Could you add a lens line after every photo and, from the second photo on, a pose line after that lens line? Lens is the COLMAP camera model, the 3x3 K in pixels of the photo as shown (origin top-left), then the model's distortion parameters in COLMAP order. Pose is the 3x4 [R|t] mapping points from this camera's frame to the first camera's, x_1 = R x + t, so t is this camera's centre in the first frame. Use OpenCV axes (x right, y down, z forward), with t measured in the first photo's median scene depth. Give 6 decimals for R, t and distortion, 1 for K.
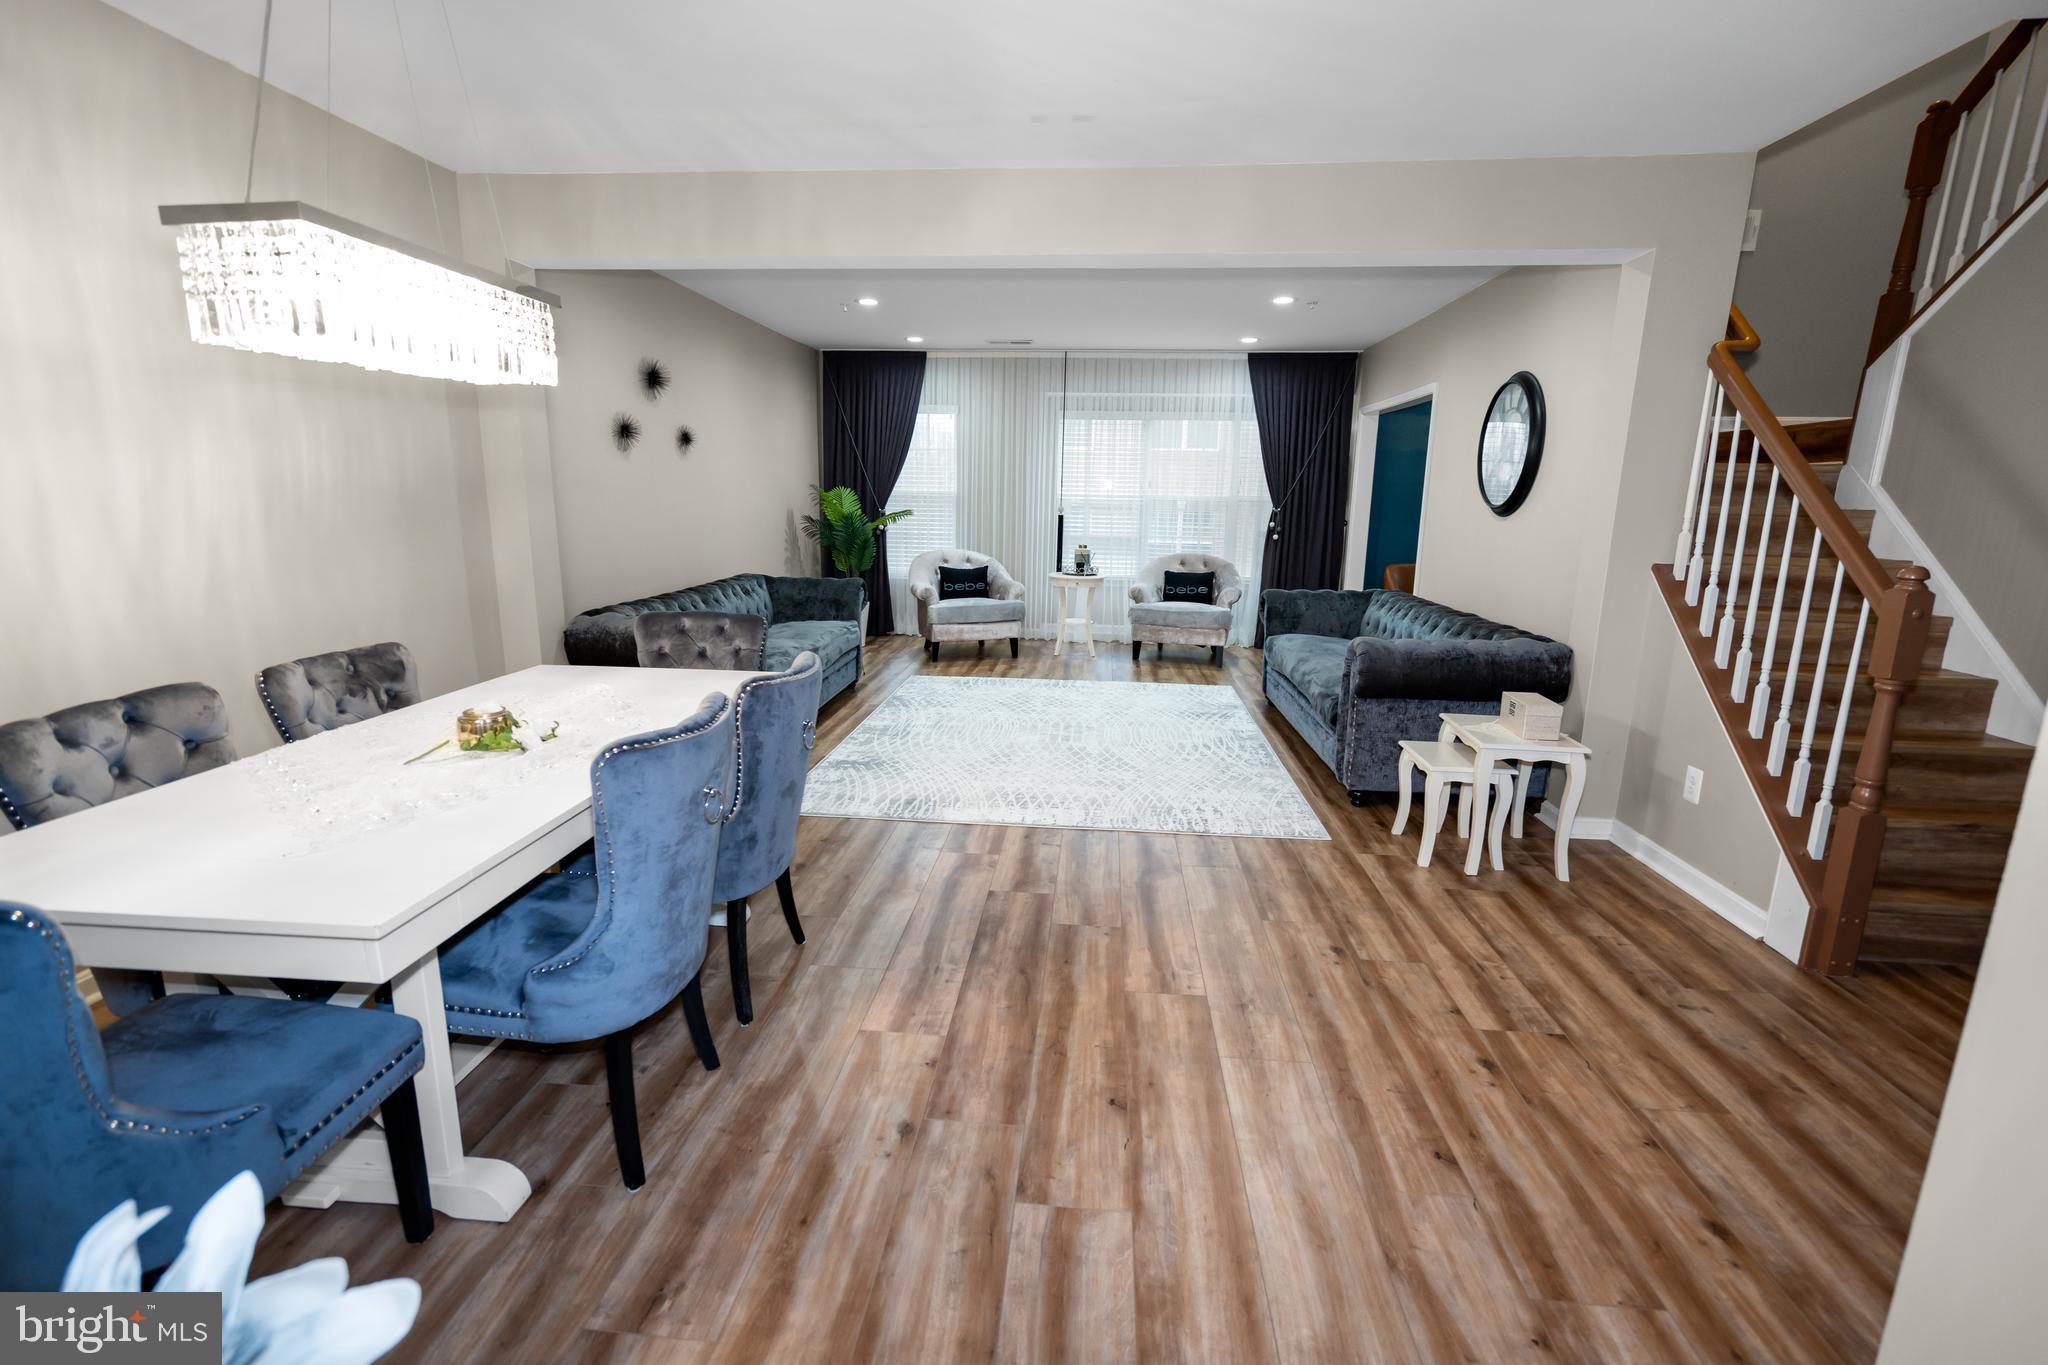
lens RADIAL K [[915.0, 0, 1023.1], [0, 915.0, 690.1], [0, 0, 1]] dist [-0.003690, 0.000194]
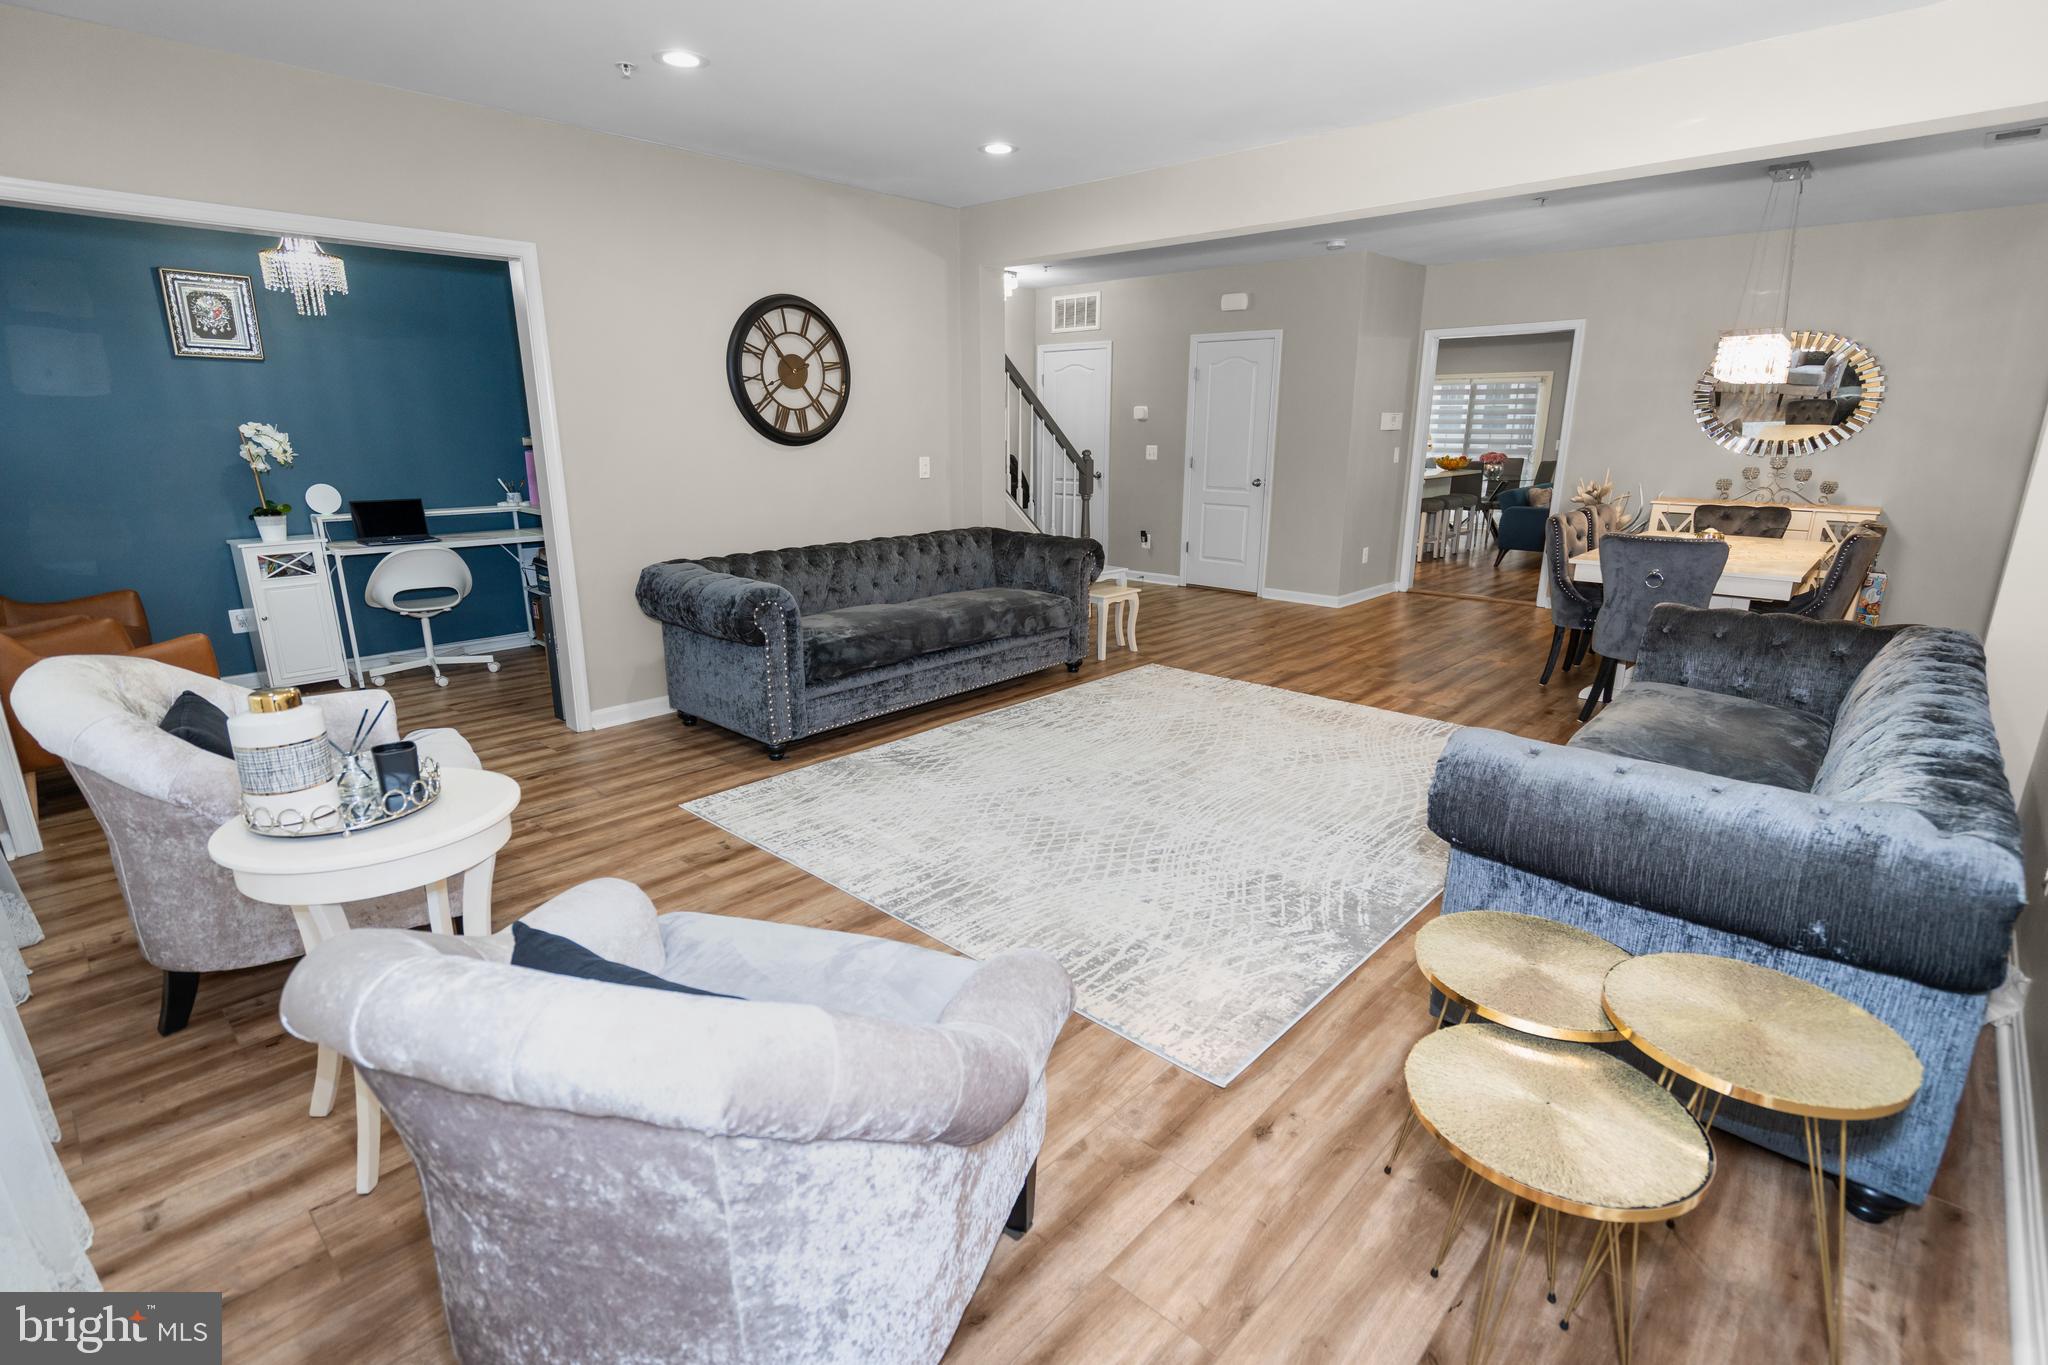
lens RADIAL K [[973.0, 0, 1025.5], [0, 973.0, 698.3], [0, 0, 1]] dist [0.013822, 0.000245]
pose [[-0.794939, -0.183359, 0.578318, -0.186757], [0.111938, 0.892541, 0.436852, -0.221327], [-0.596274, 0.412006, -0.688991, 0.998679]]
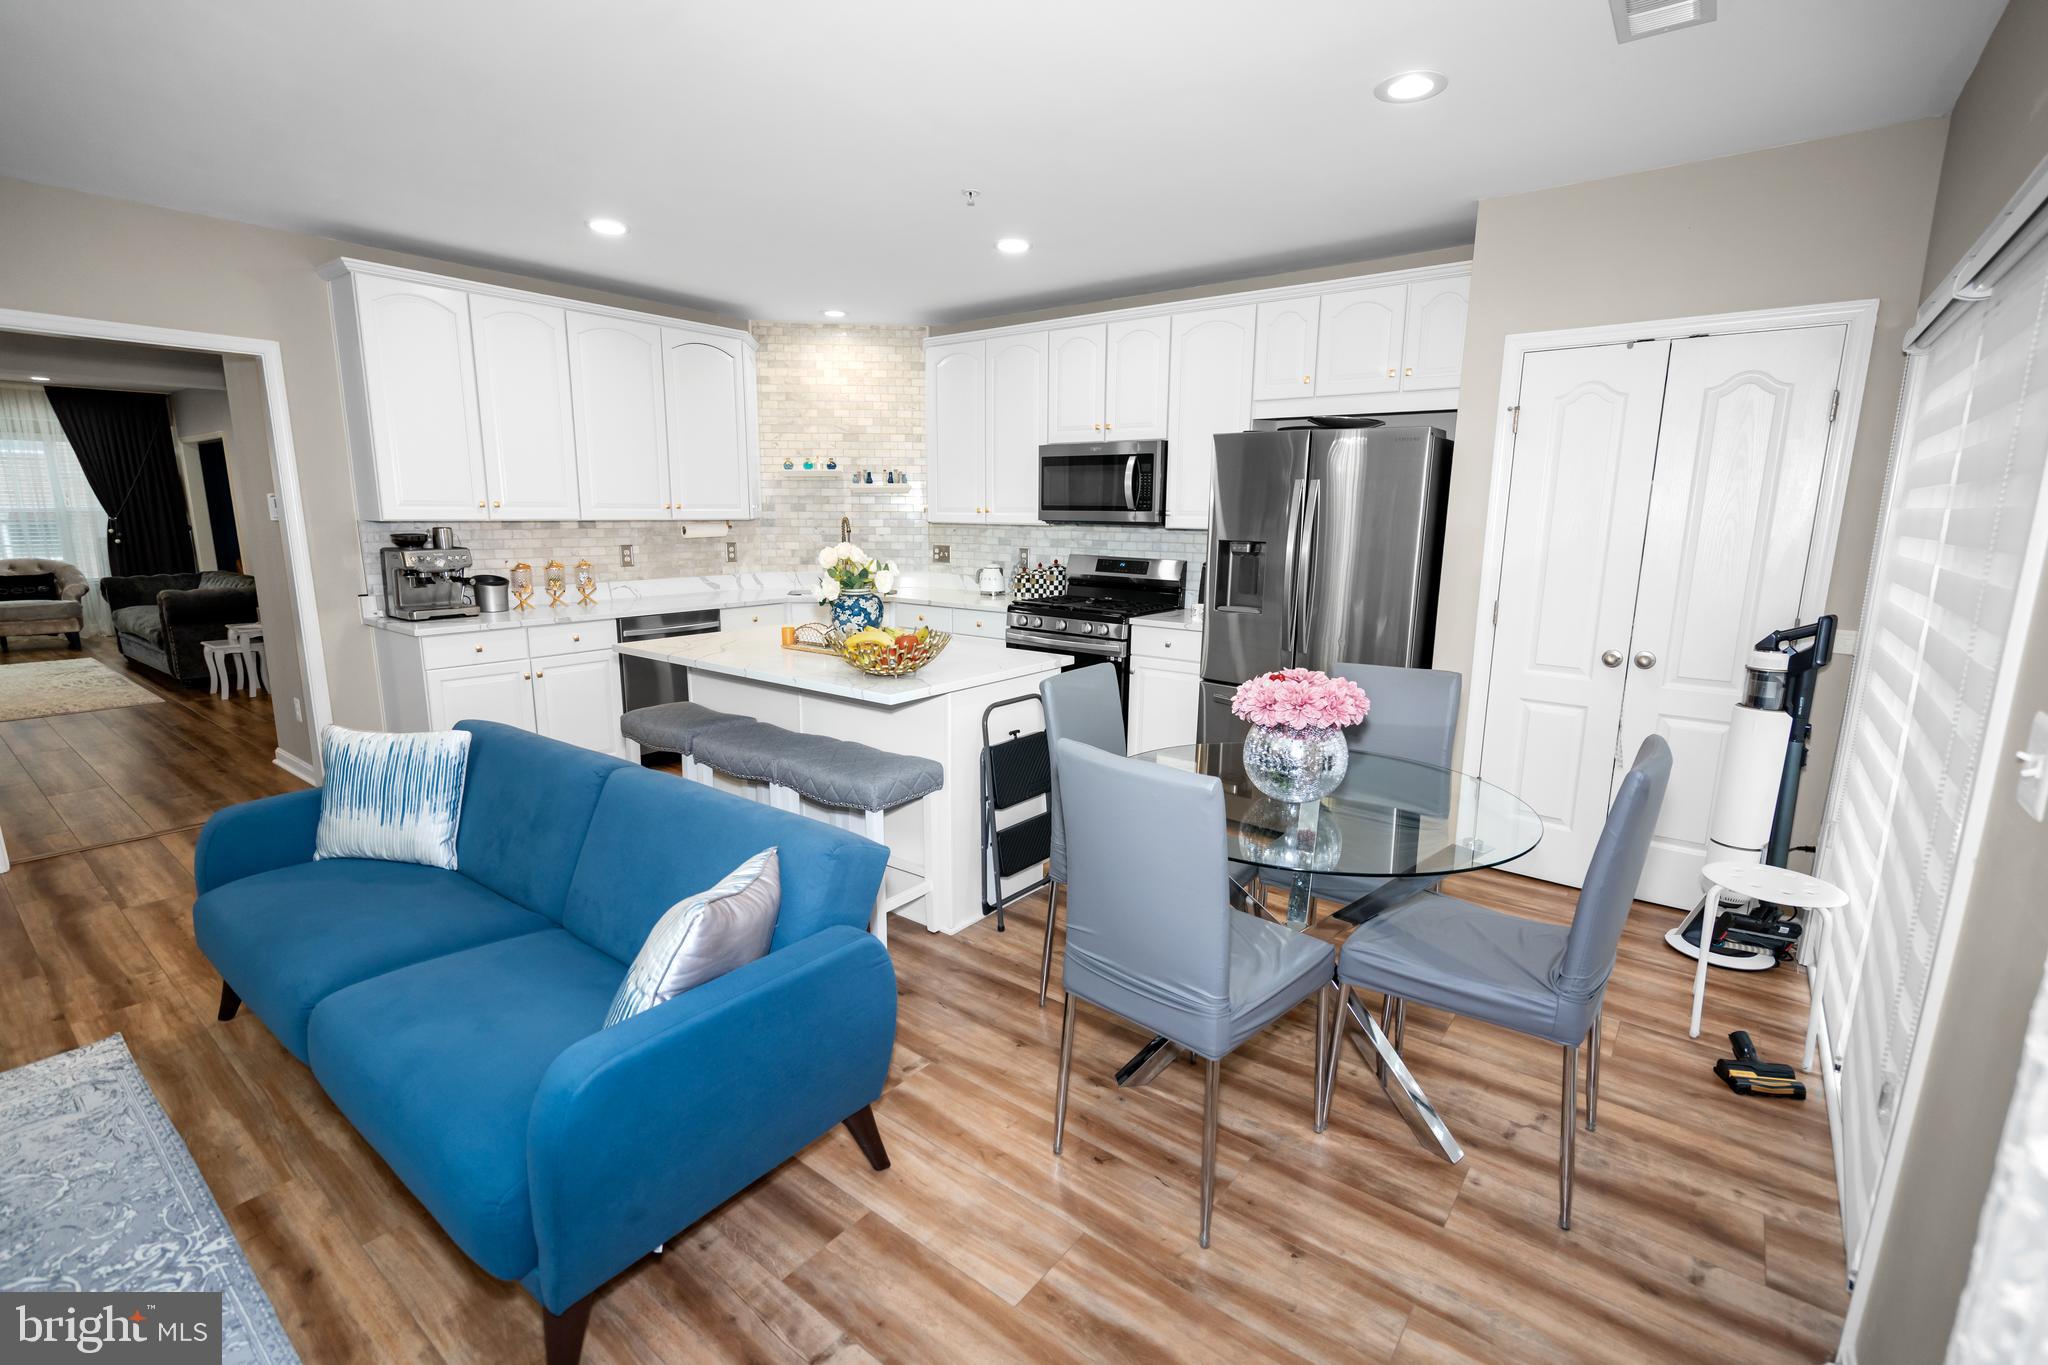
lens RADIAL K [[921.1, 0, 1013.2], [0, 921.1, 683.6], [0, 0, 1]] dist [-0.001099, 0.000419]
pose [[0.547489, -0.170833, 0.819190, -0.108699], [0.179520, 0.980126, 0.084416, 0.132583], [-0.817330, 0.100845, 0.567276, -0.666860]]
